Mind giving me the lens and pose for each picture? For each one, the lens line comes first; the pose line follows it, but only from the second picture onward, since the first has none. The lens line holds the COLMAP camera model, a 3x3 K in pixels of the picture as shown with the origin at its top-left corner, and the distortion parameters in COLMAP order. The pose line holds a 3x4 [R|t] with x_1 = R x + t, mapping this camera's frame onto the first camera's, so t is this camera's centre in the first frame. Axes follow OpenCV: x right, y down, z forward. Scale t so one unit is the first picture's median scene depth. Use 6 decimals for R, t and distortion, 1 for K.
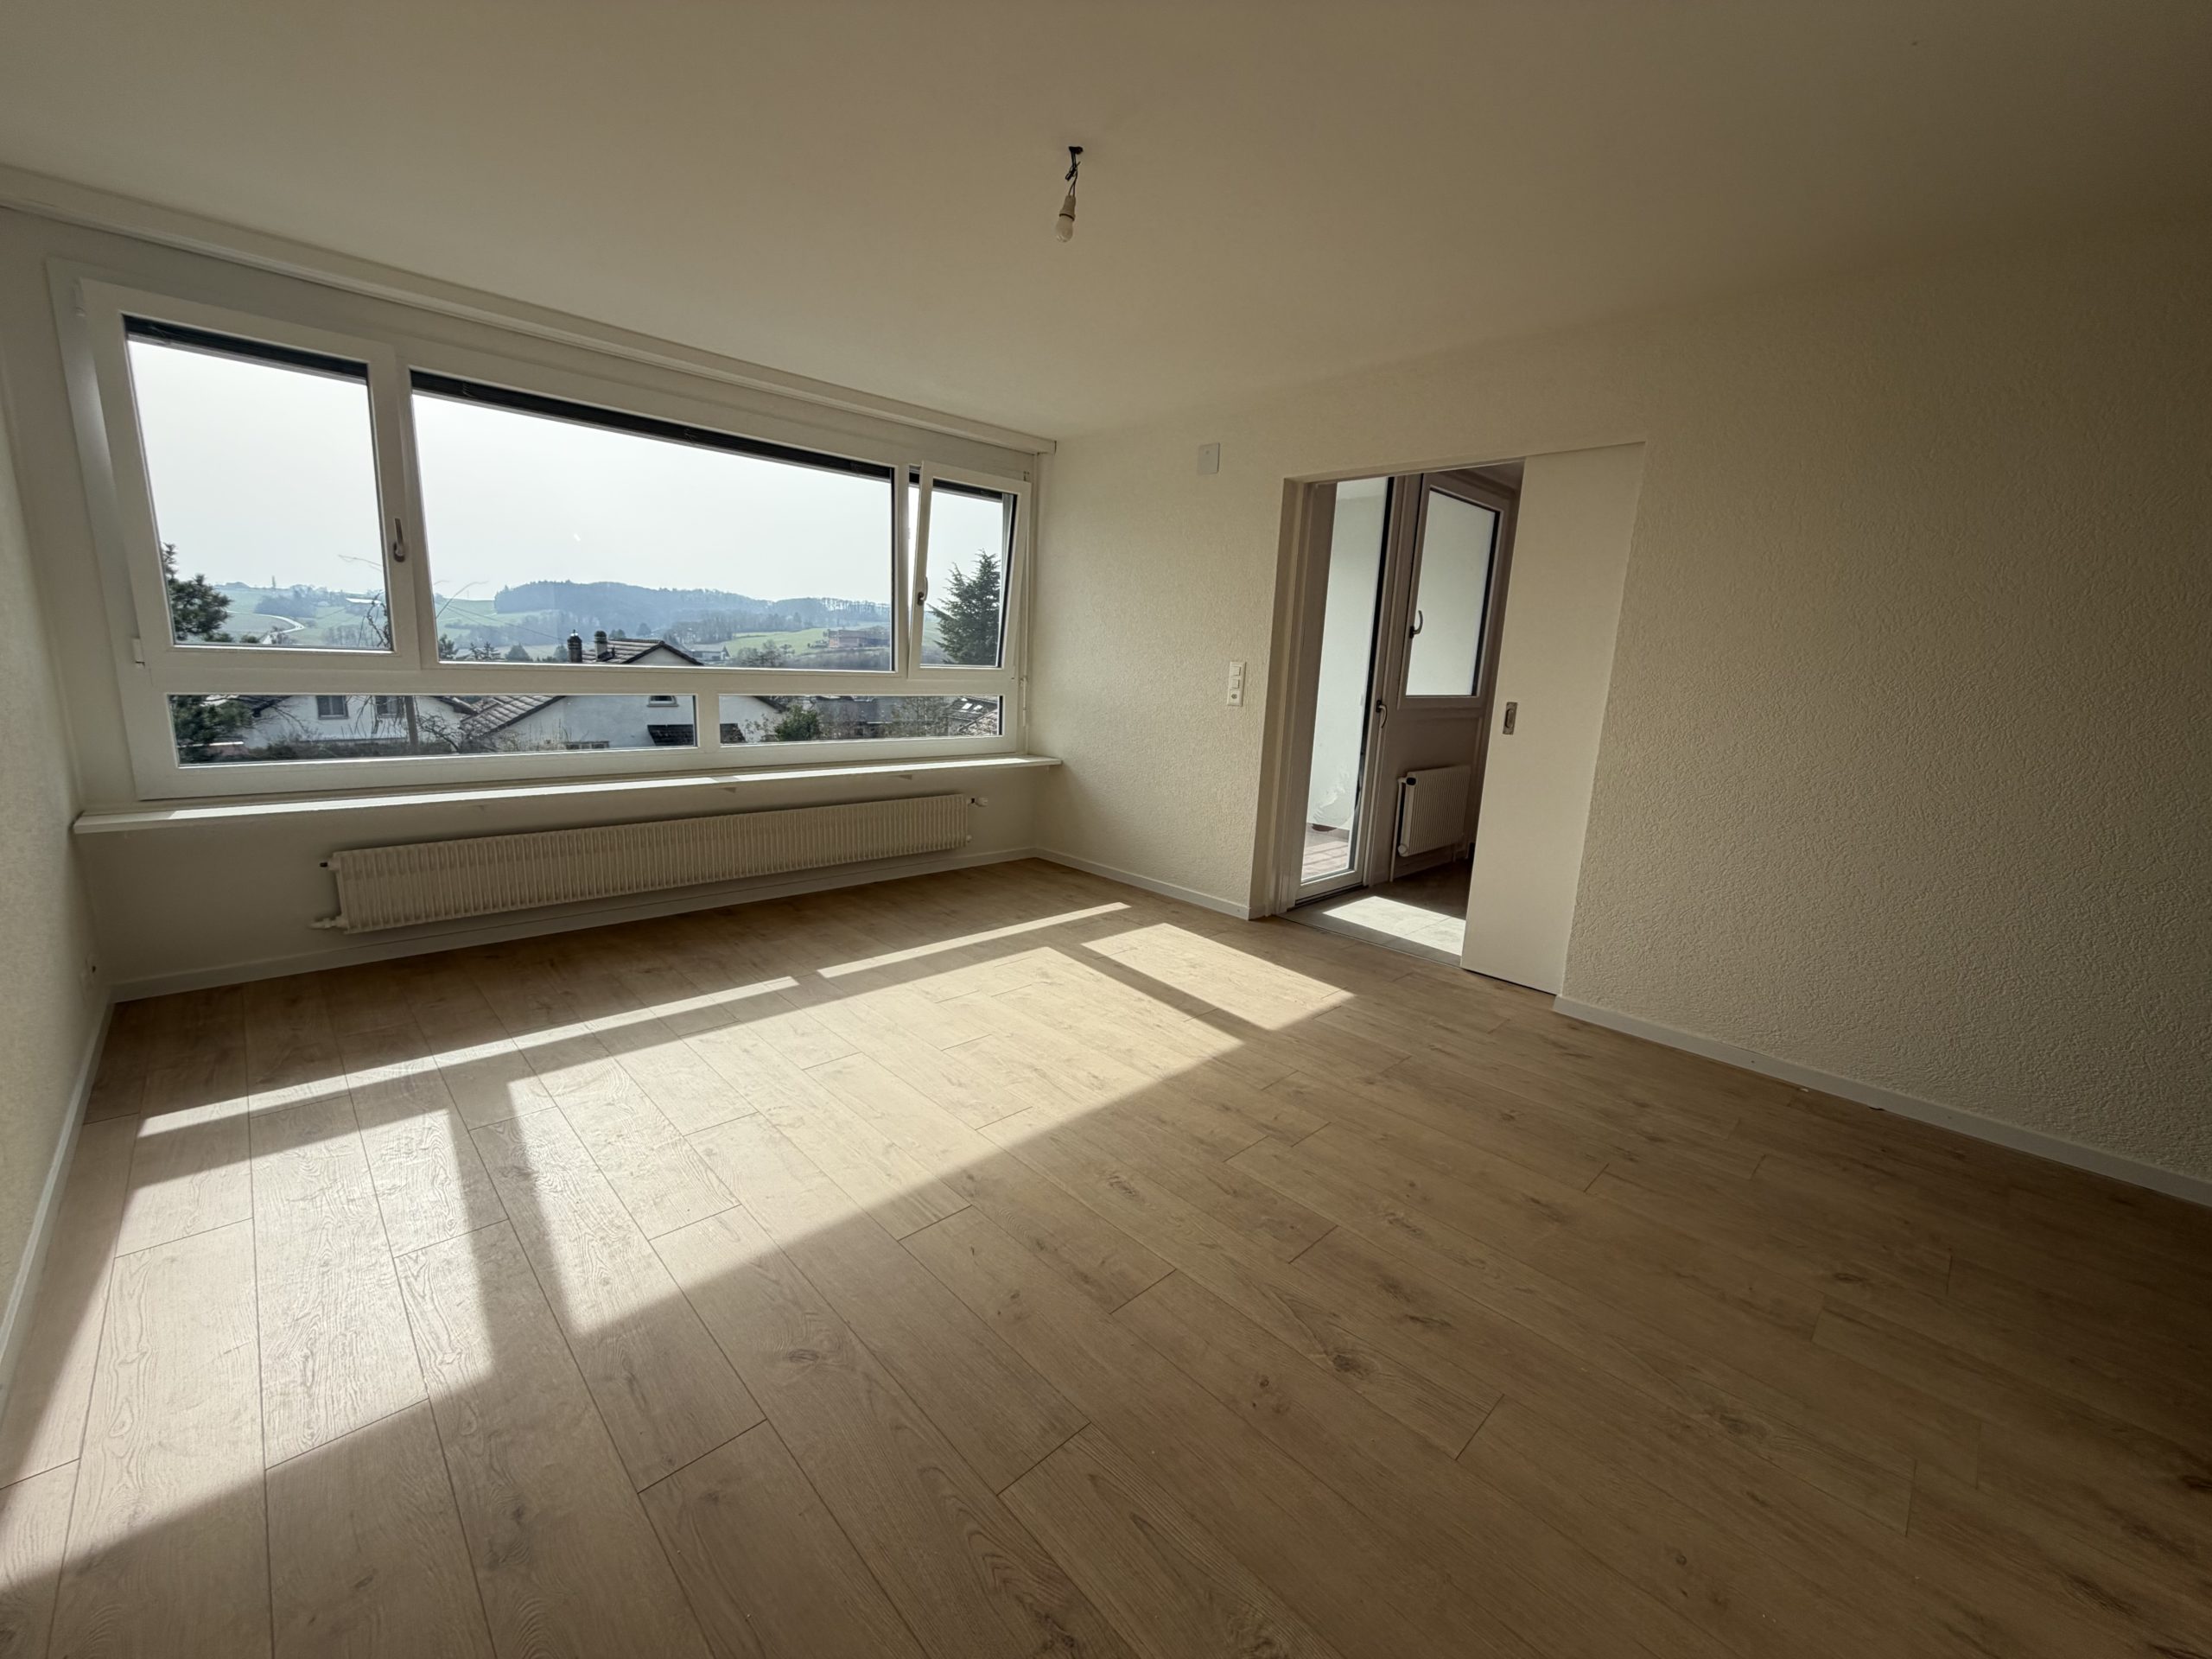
lens RADIAL K [[879.5, 0, 1102.2], [0, 879.5, 834.5], [0, 0, 1]] dist [-0.001219, -0.000256]
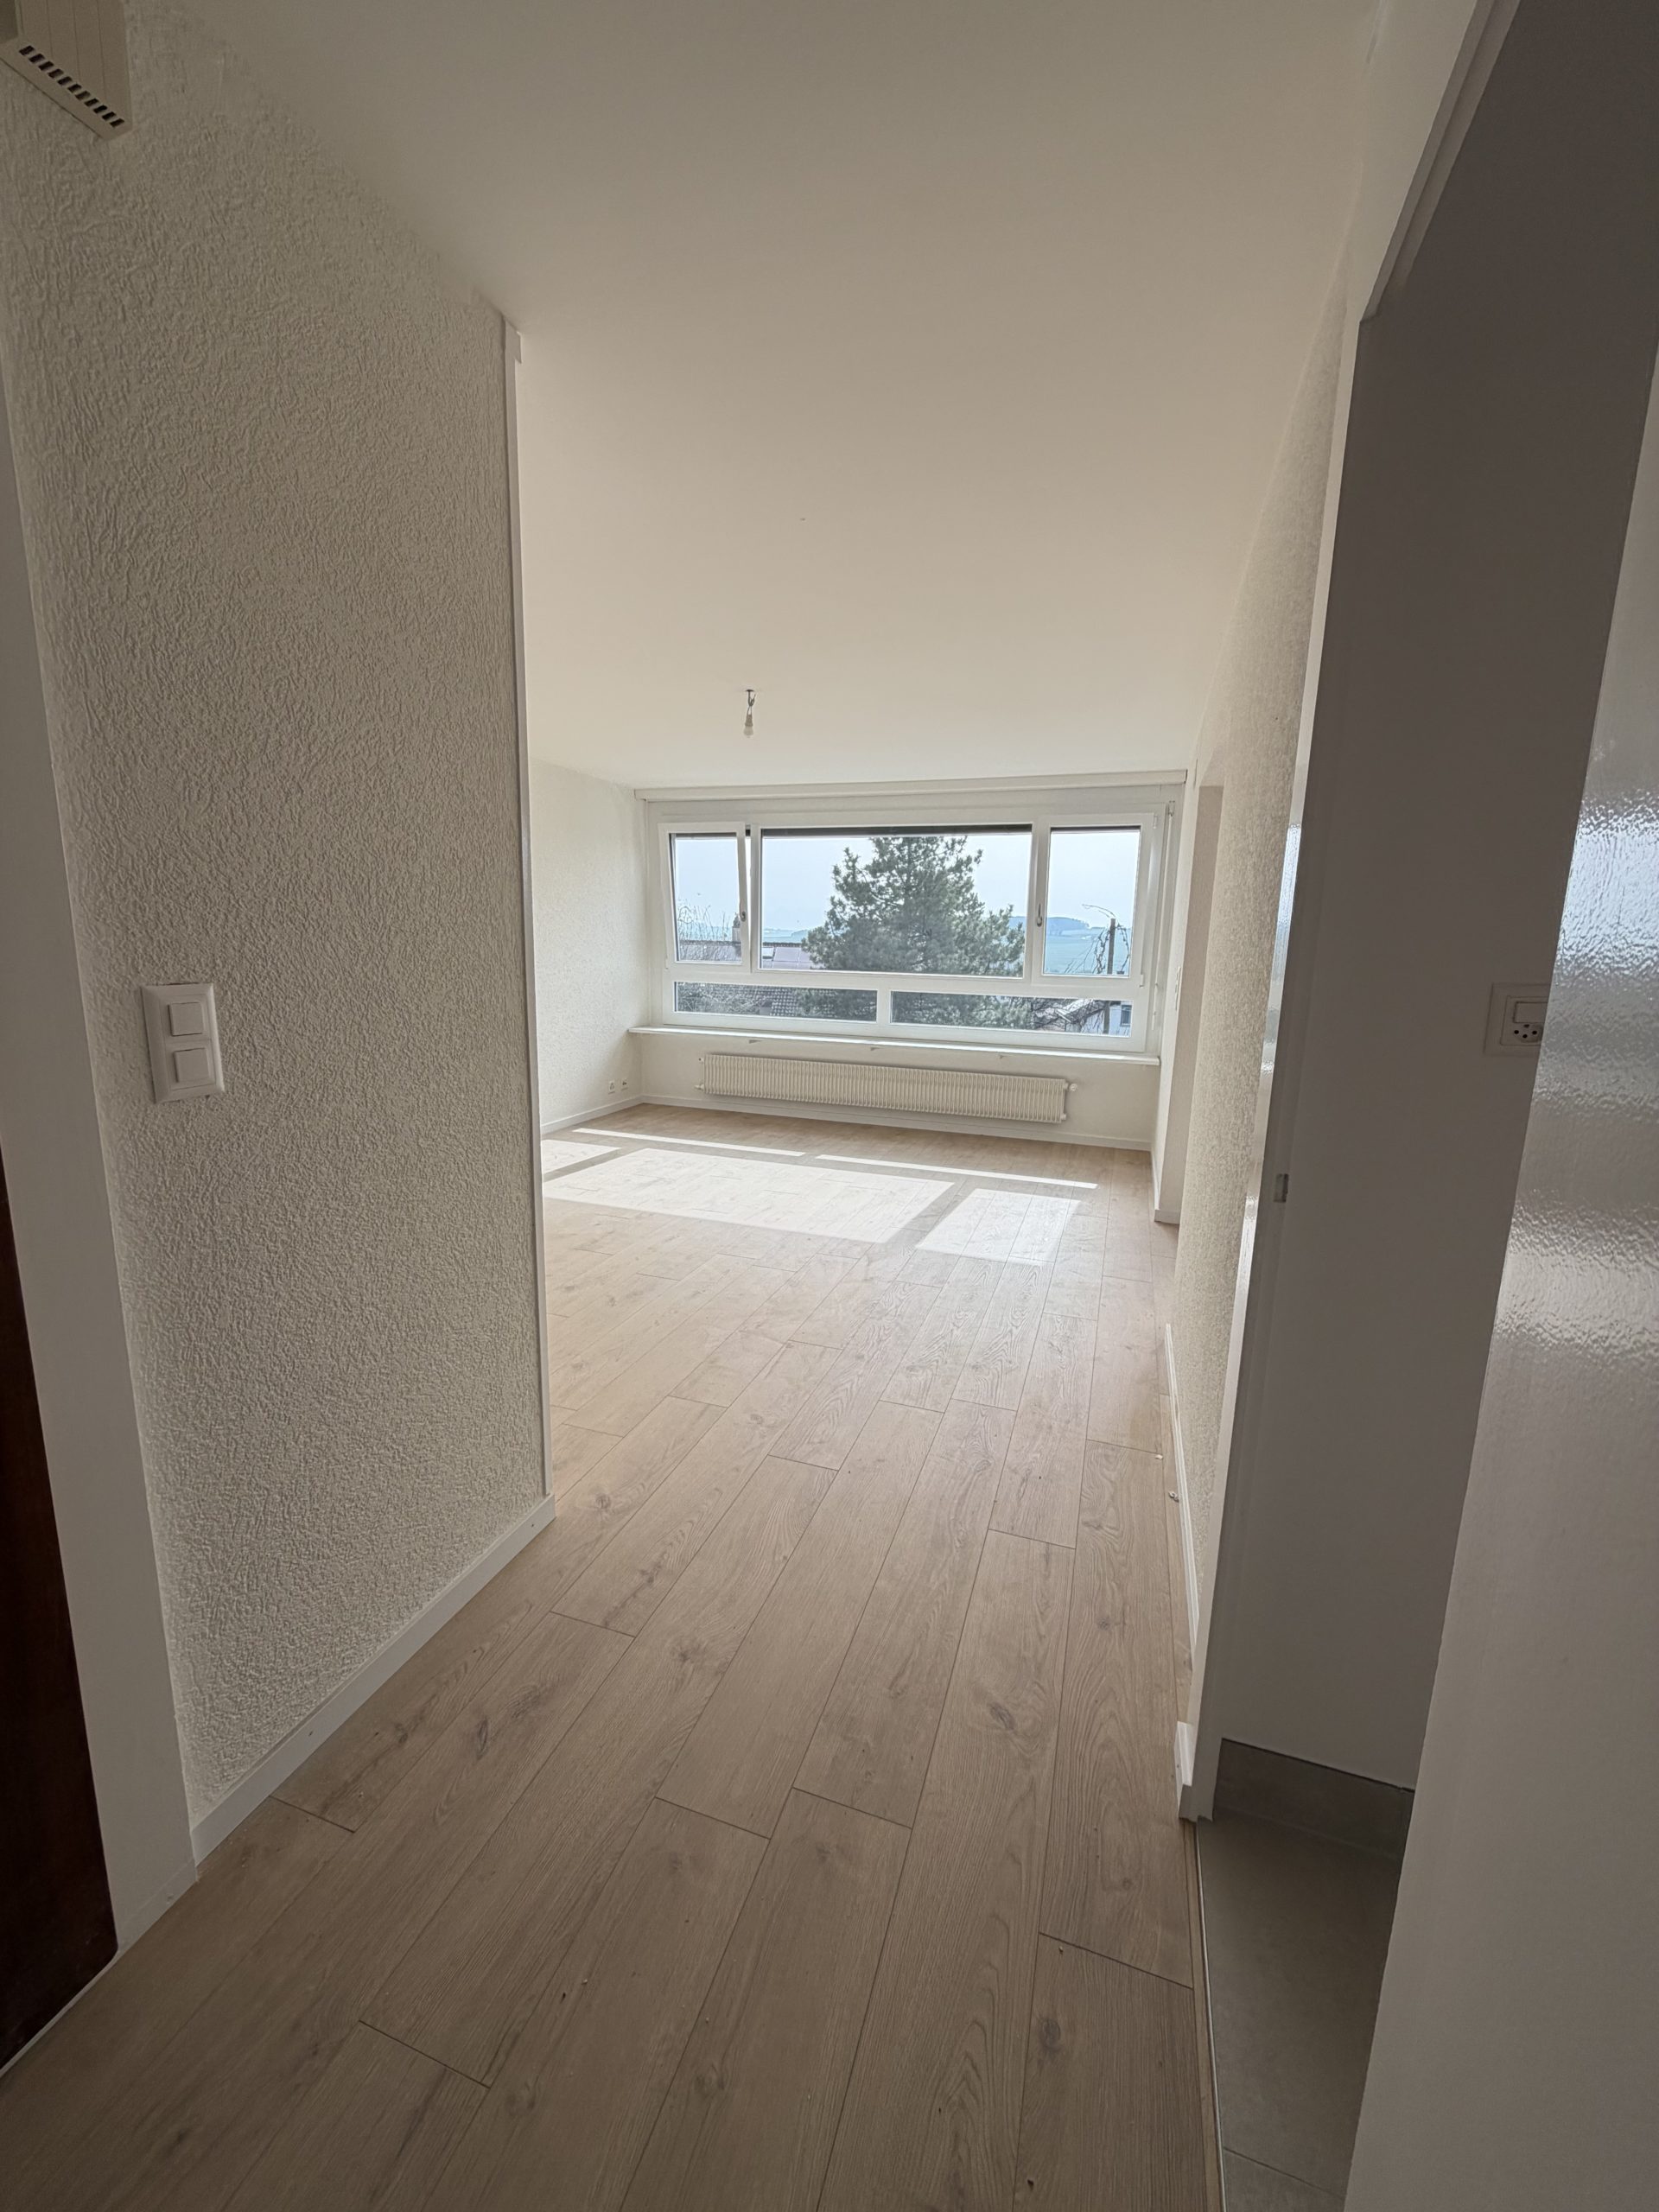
lens RADIAL K [[879.5, 0, 829.5], [0, 879.5, 1106.0], [0, 0, 1]] dist [-0.001219, -0.000256]
pose [[0.458811, 0.130199, -0.878943, 1.152508], [-0.182712, 0.981891, 0.050073, -0.019367], [0.869545, 0.137620, 0.474291, 0.238534]]
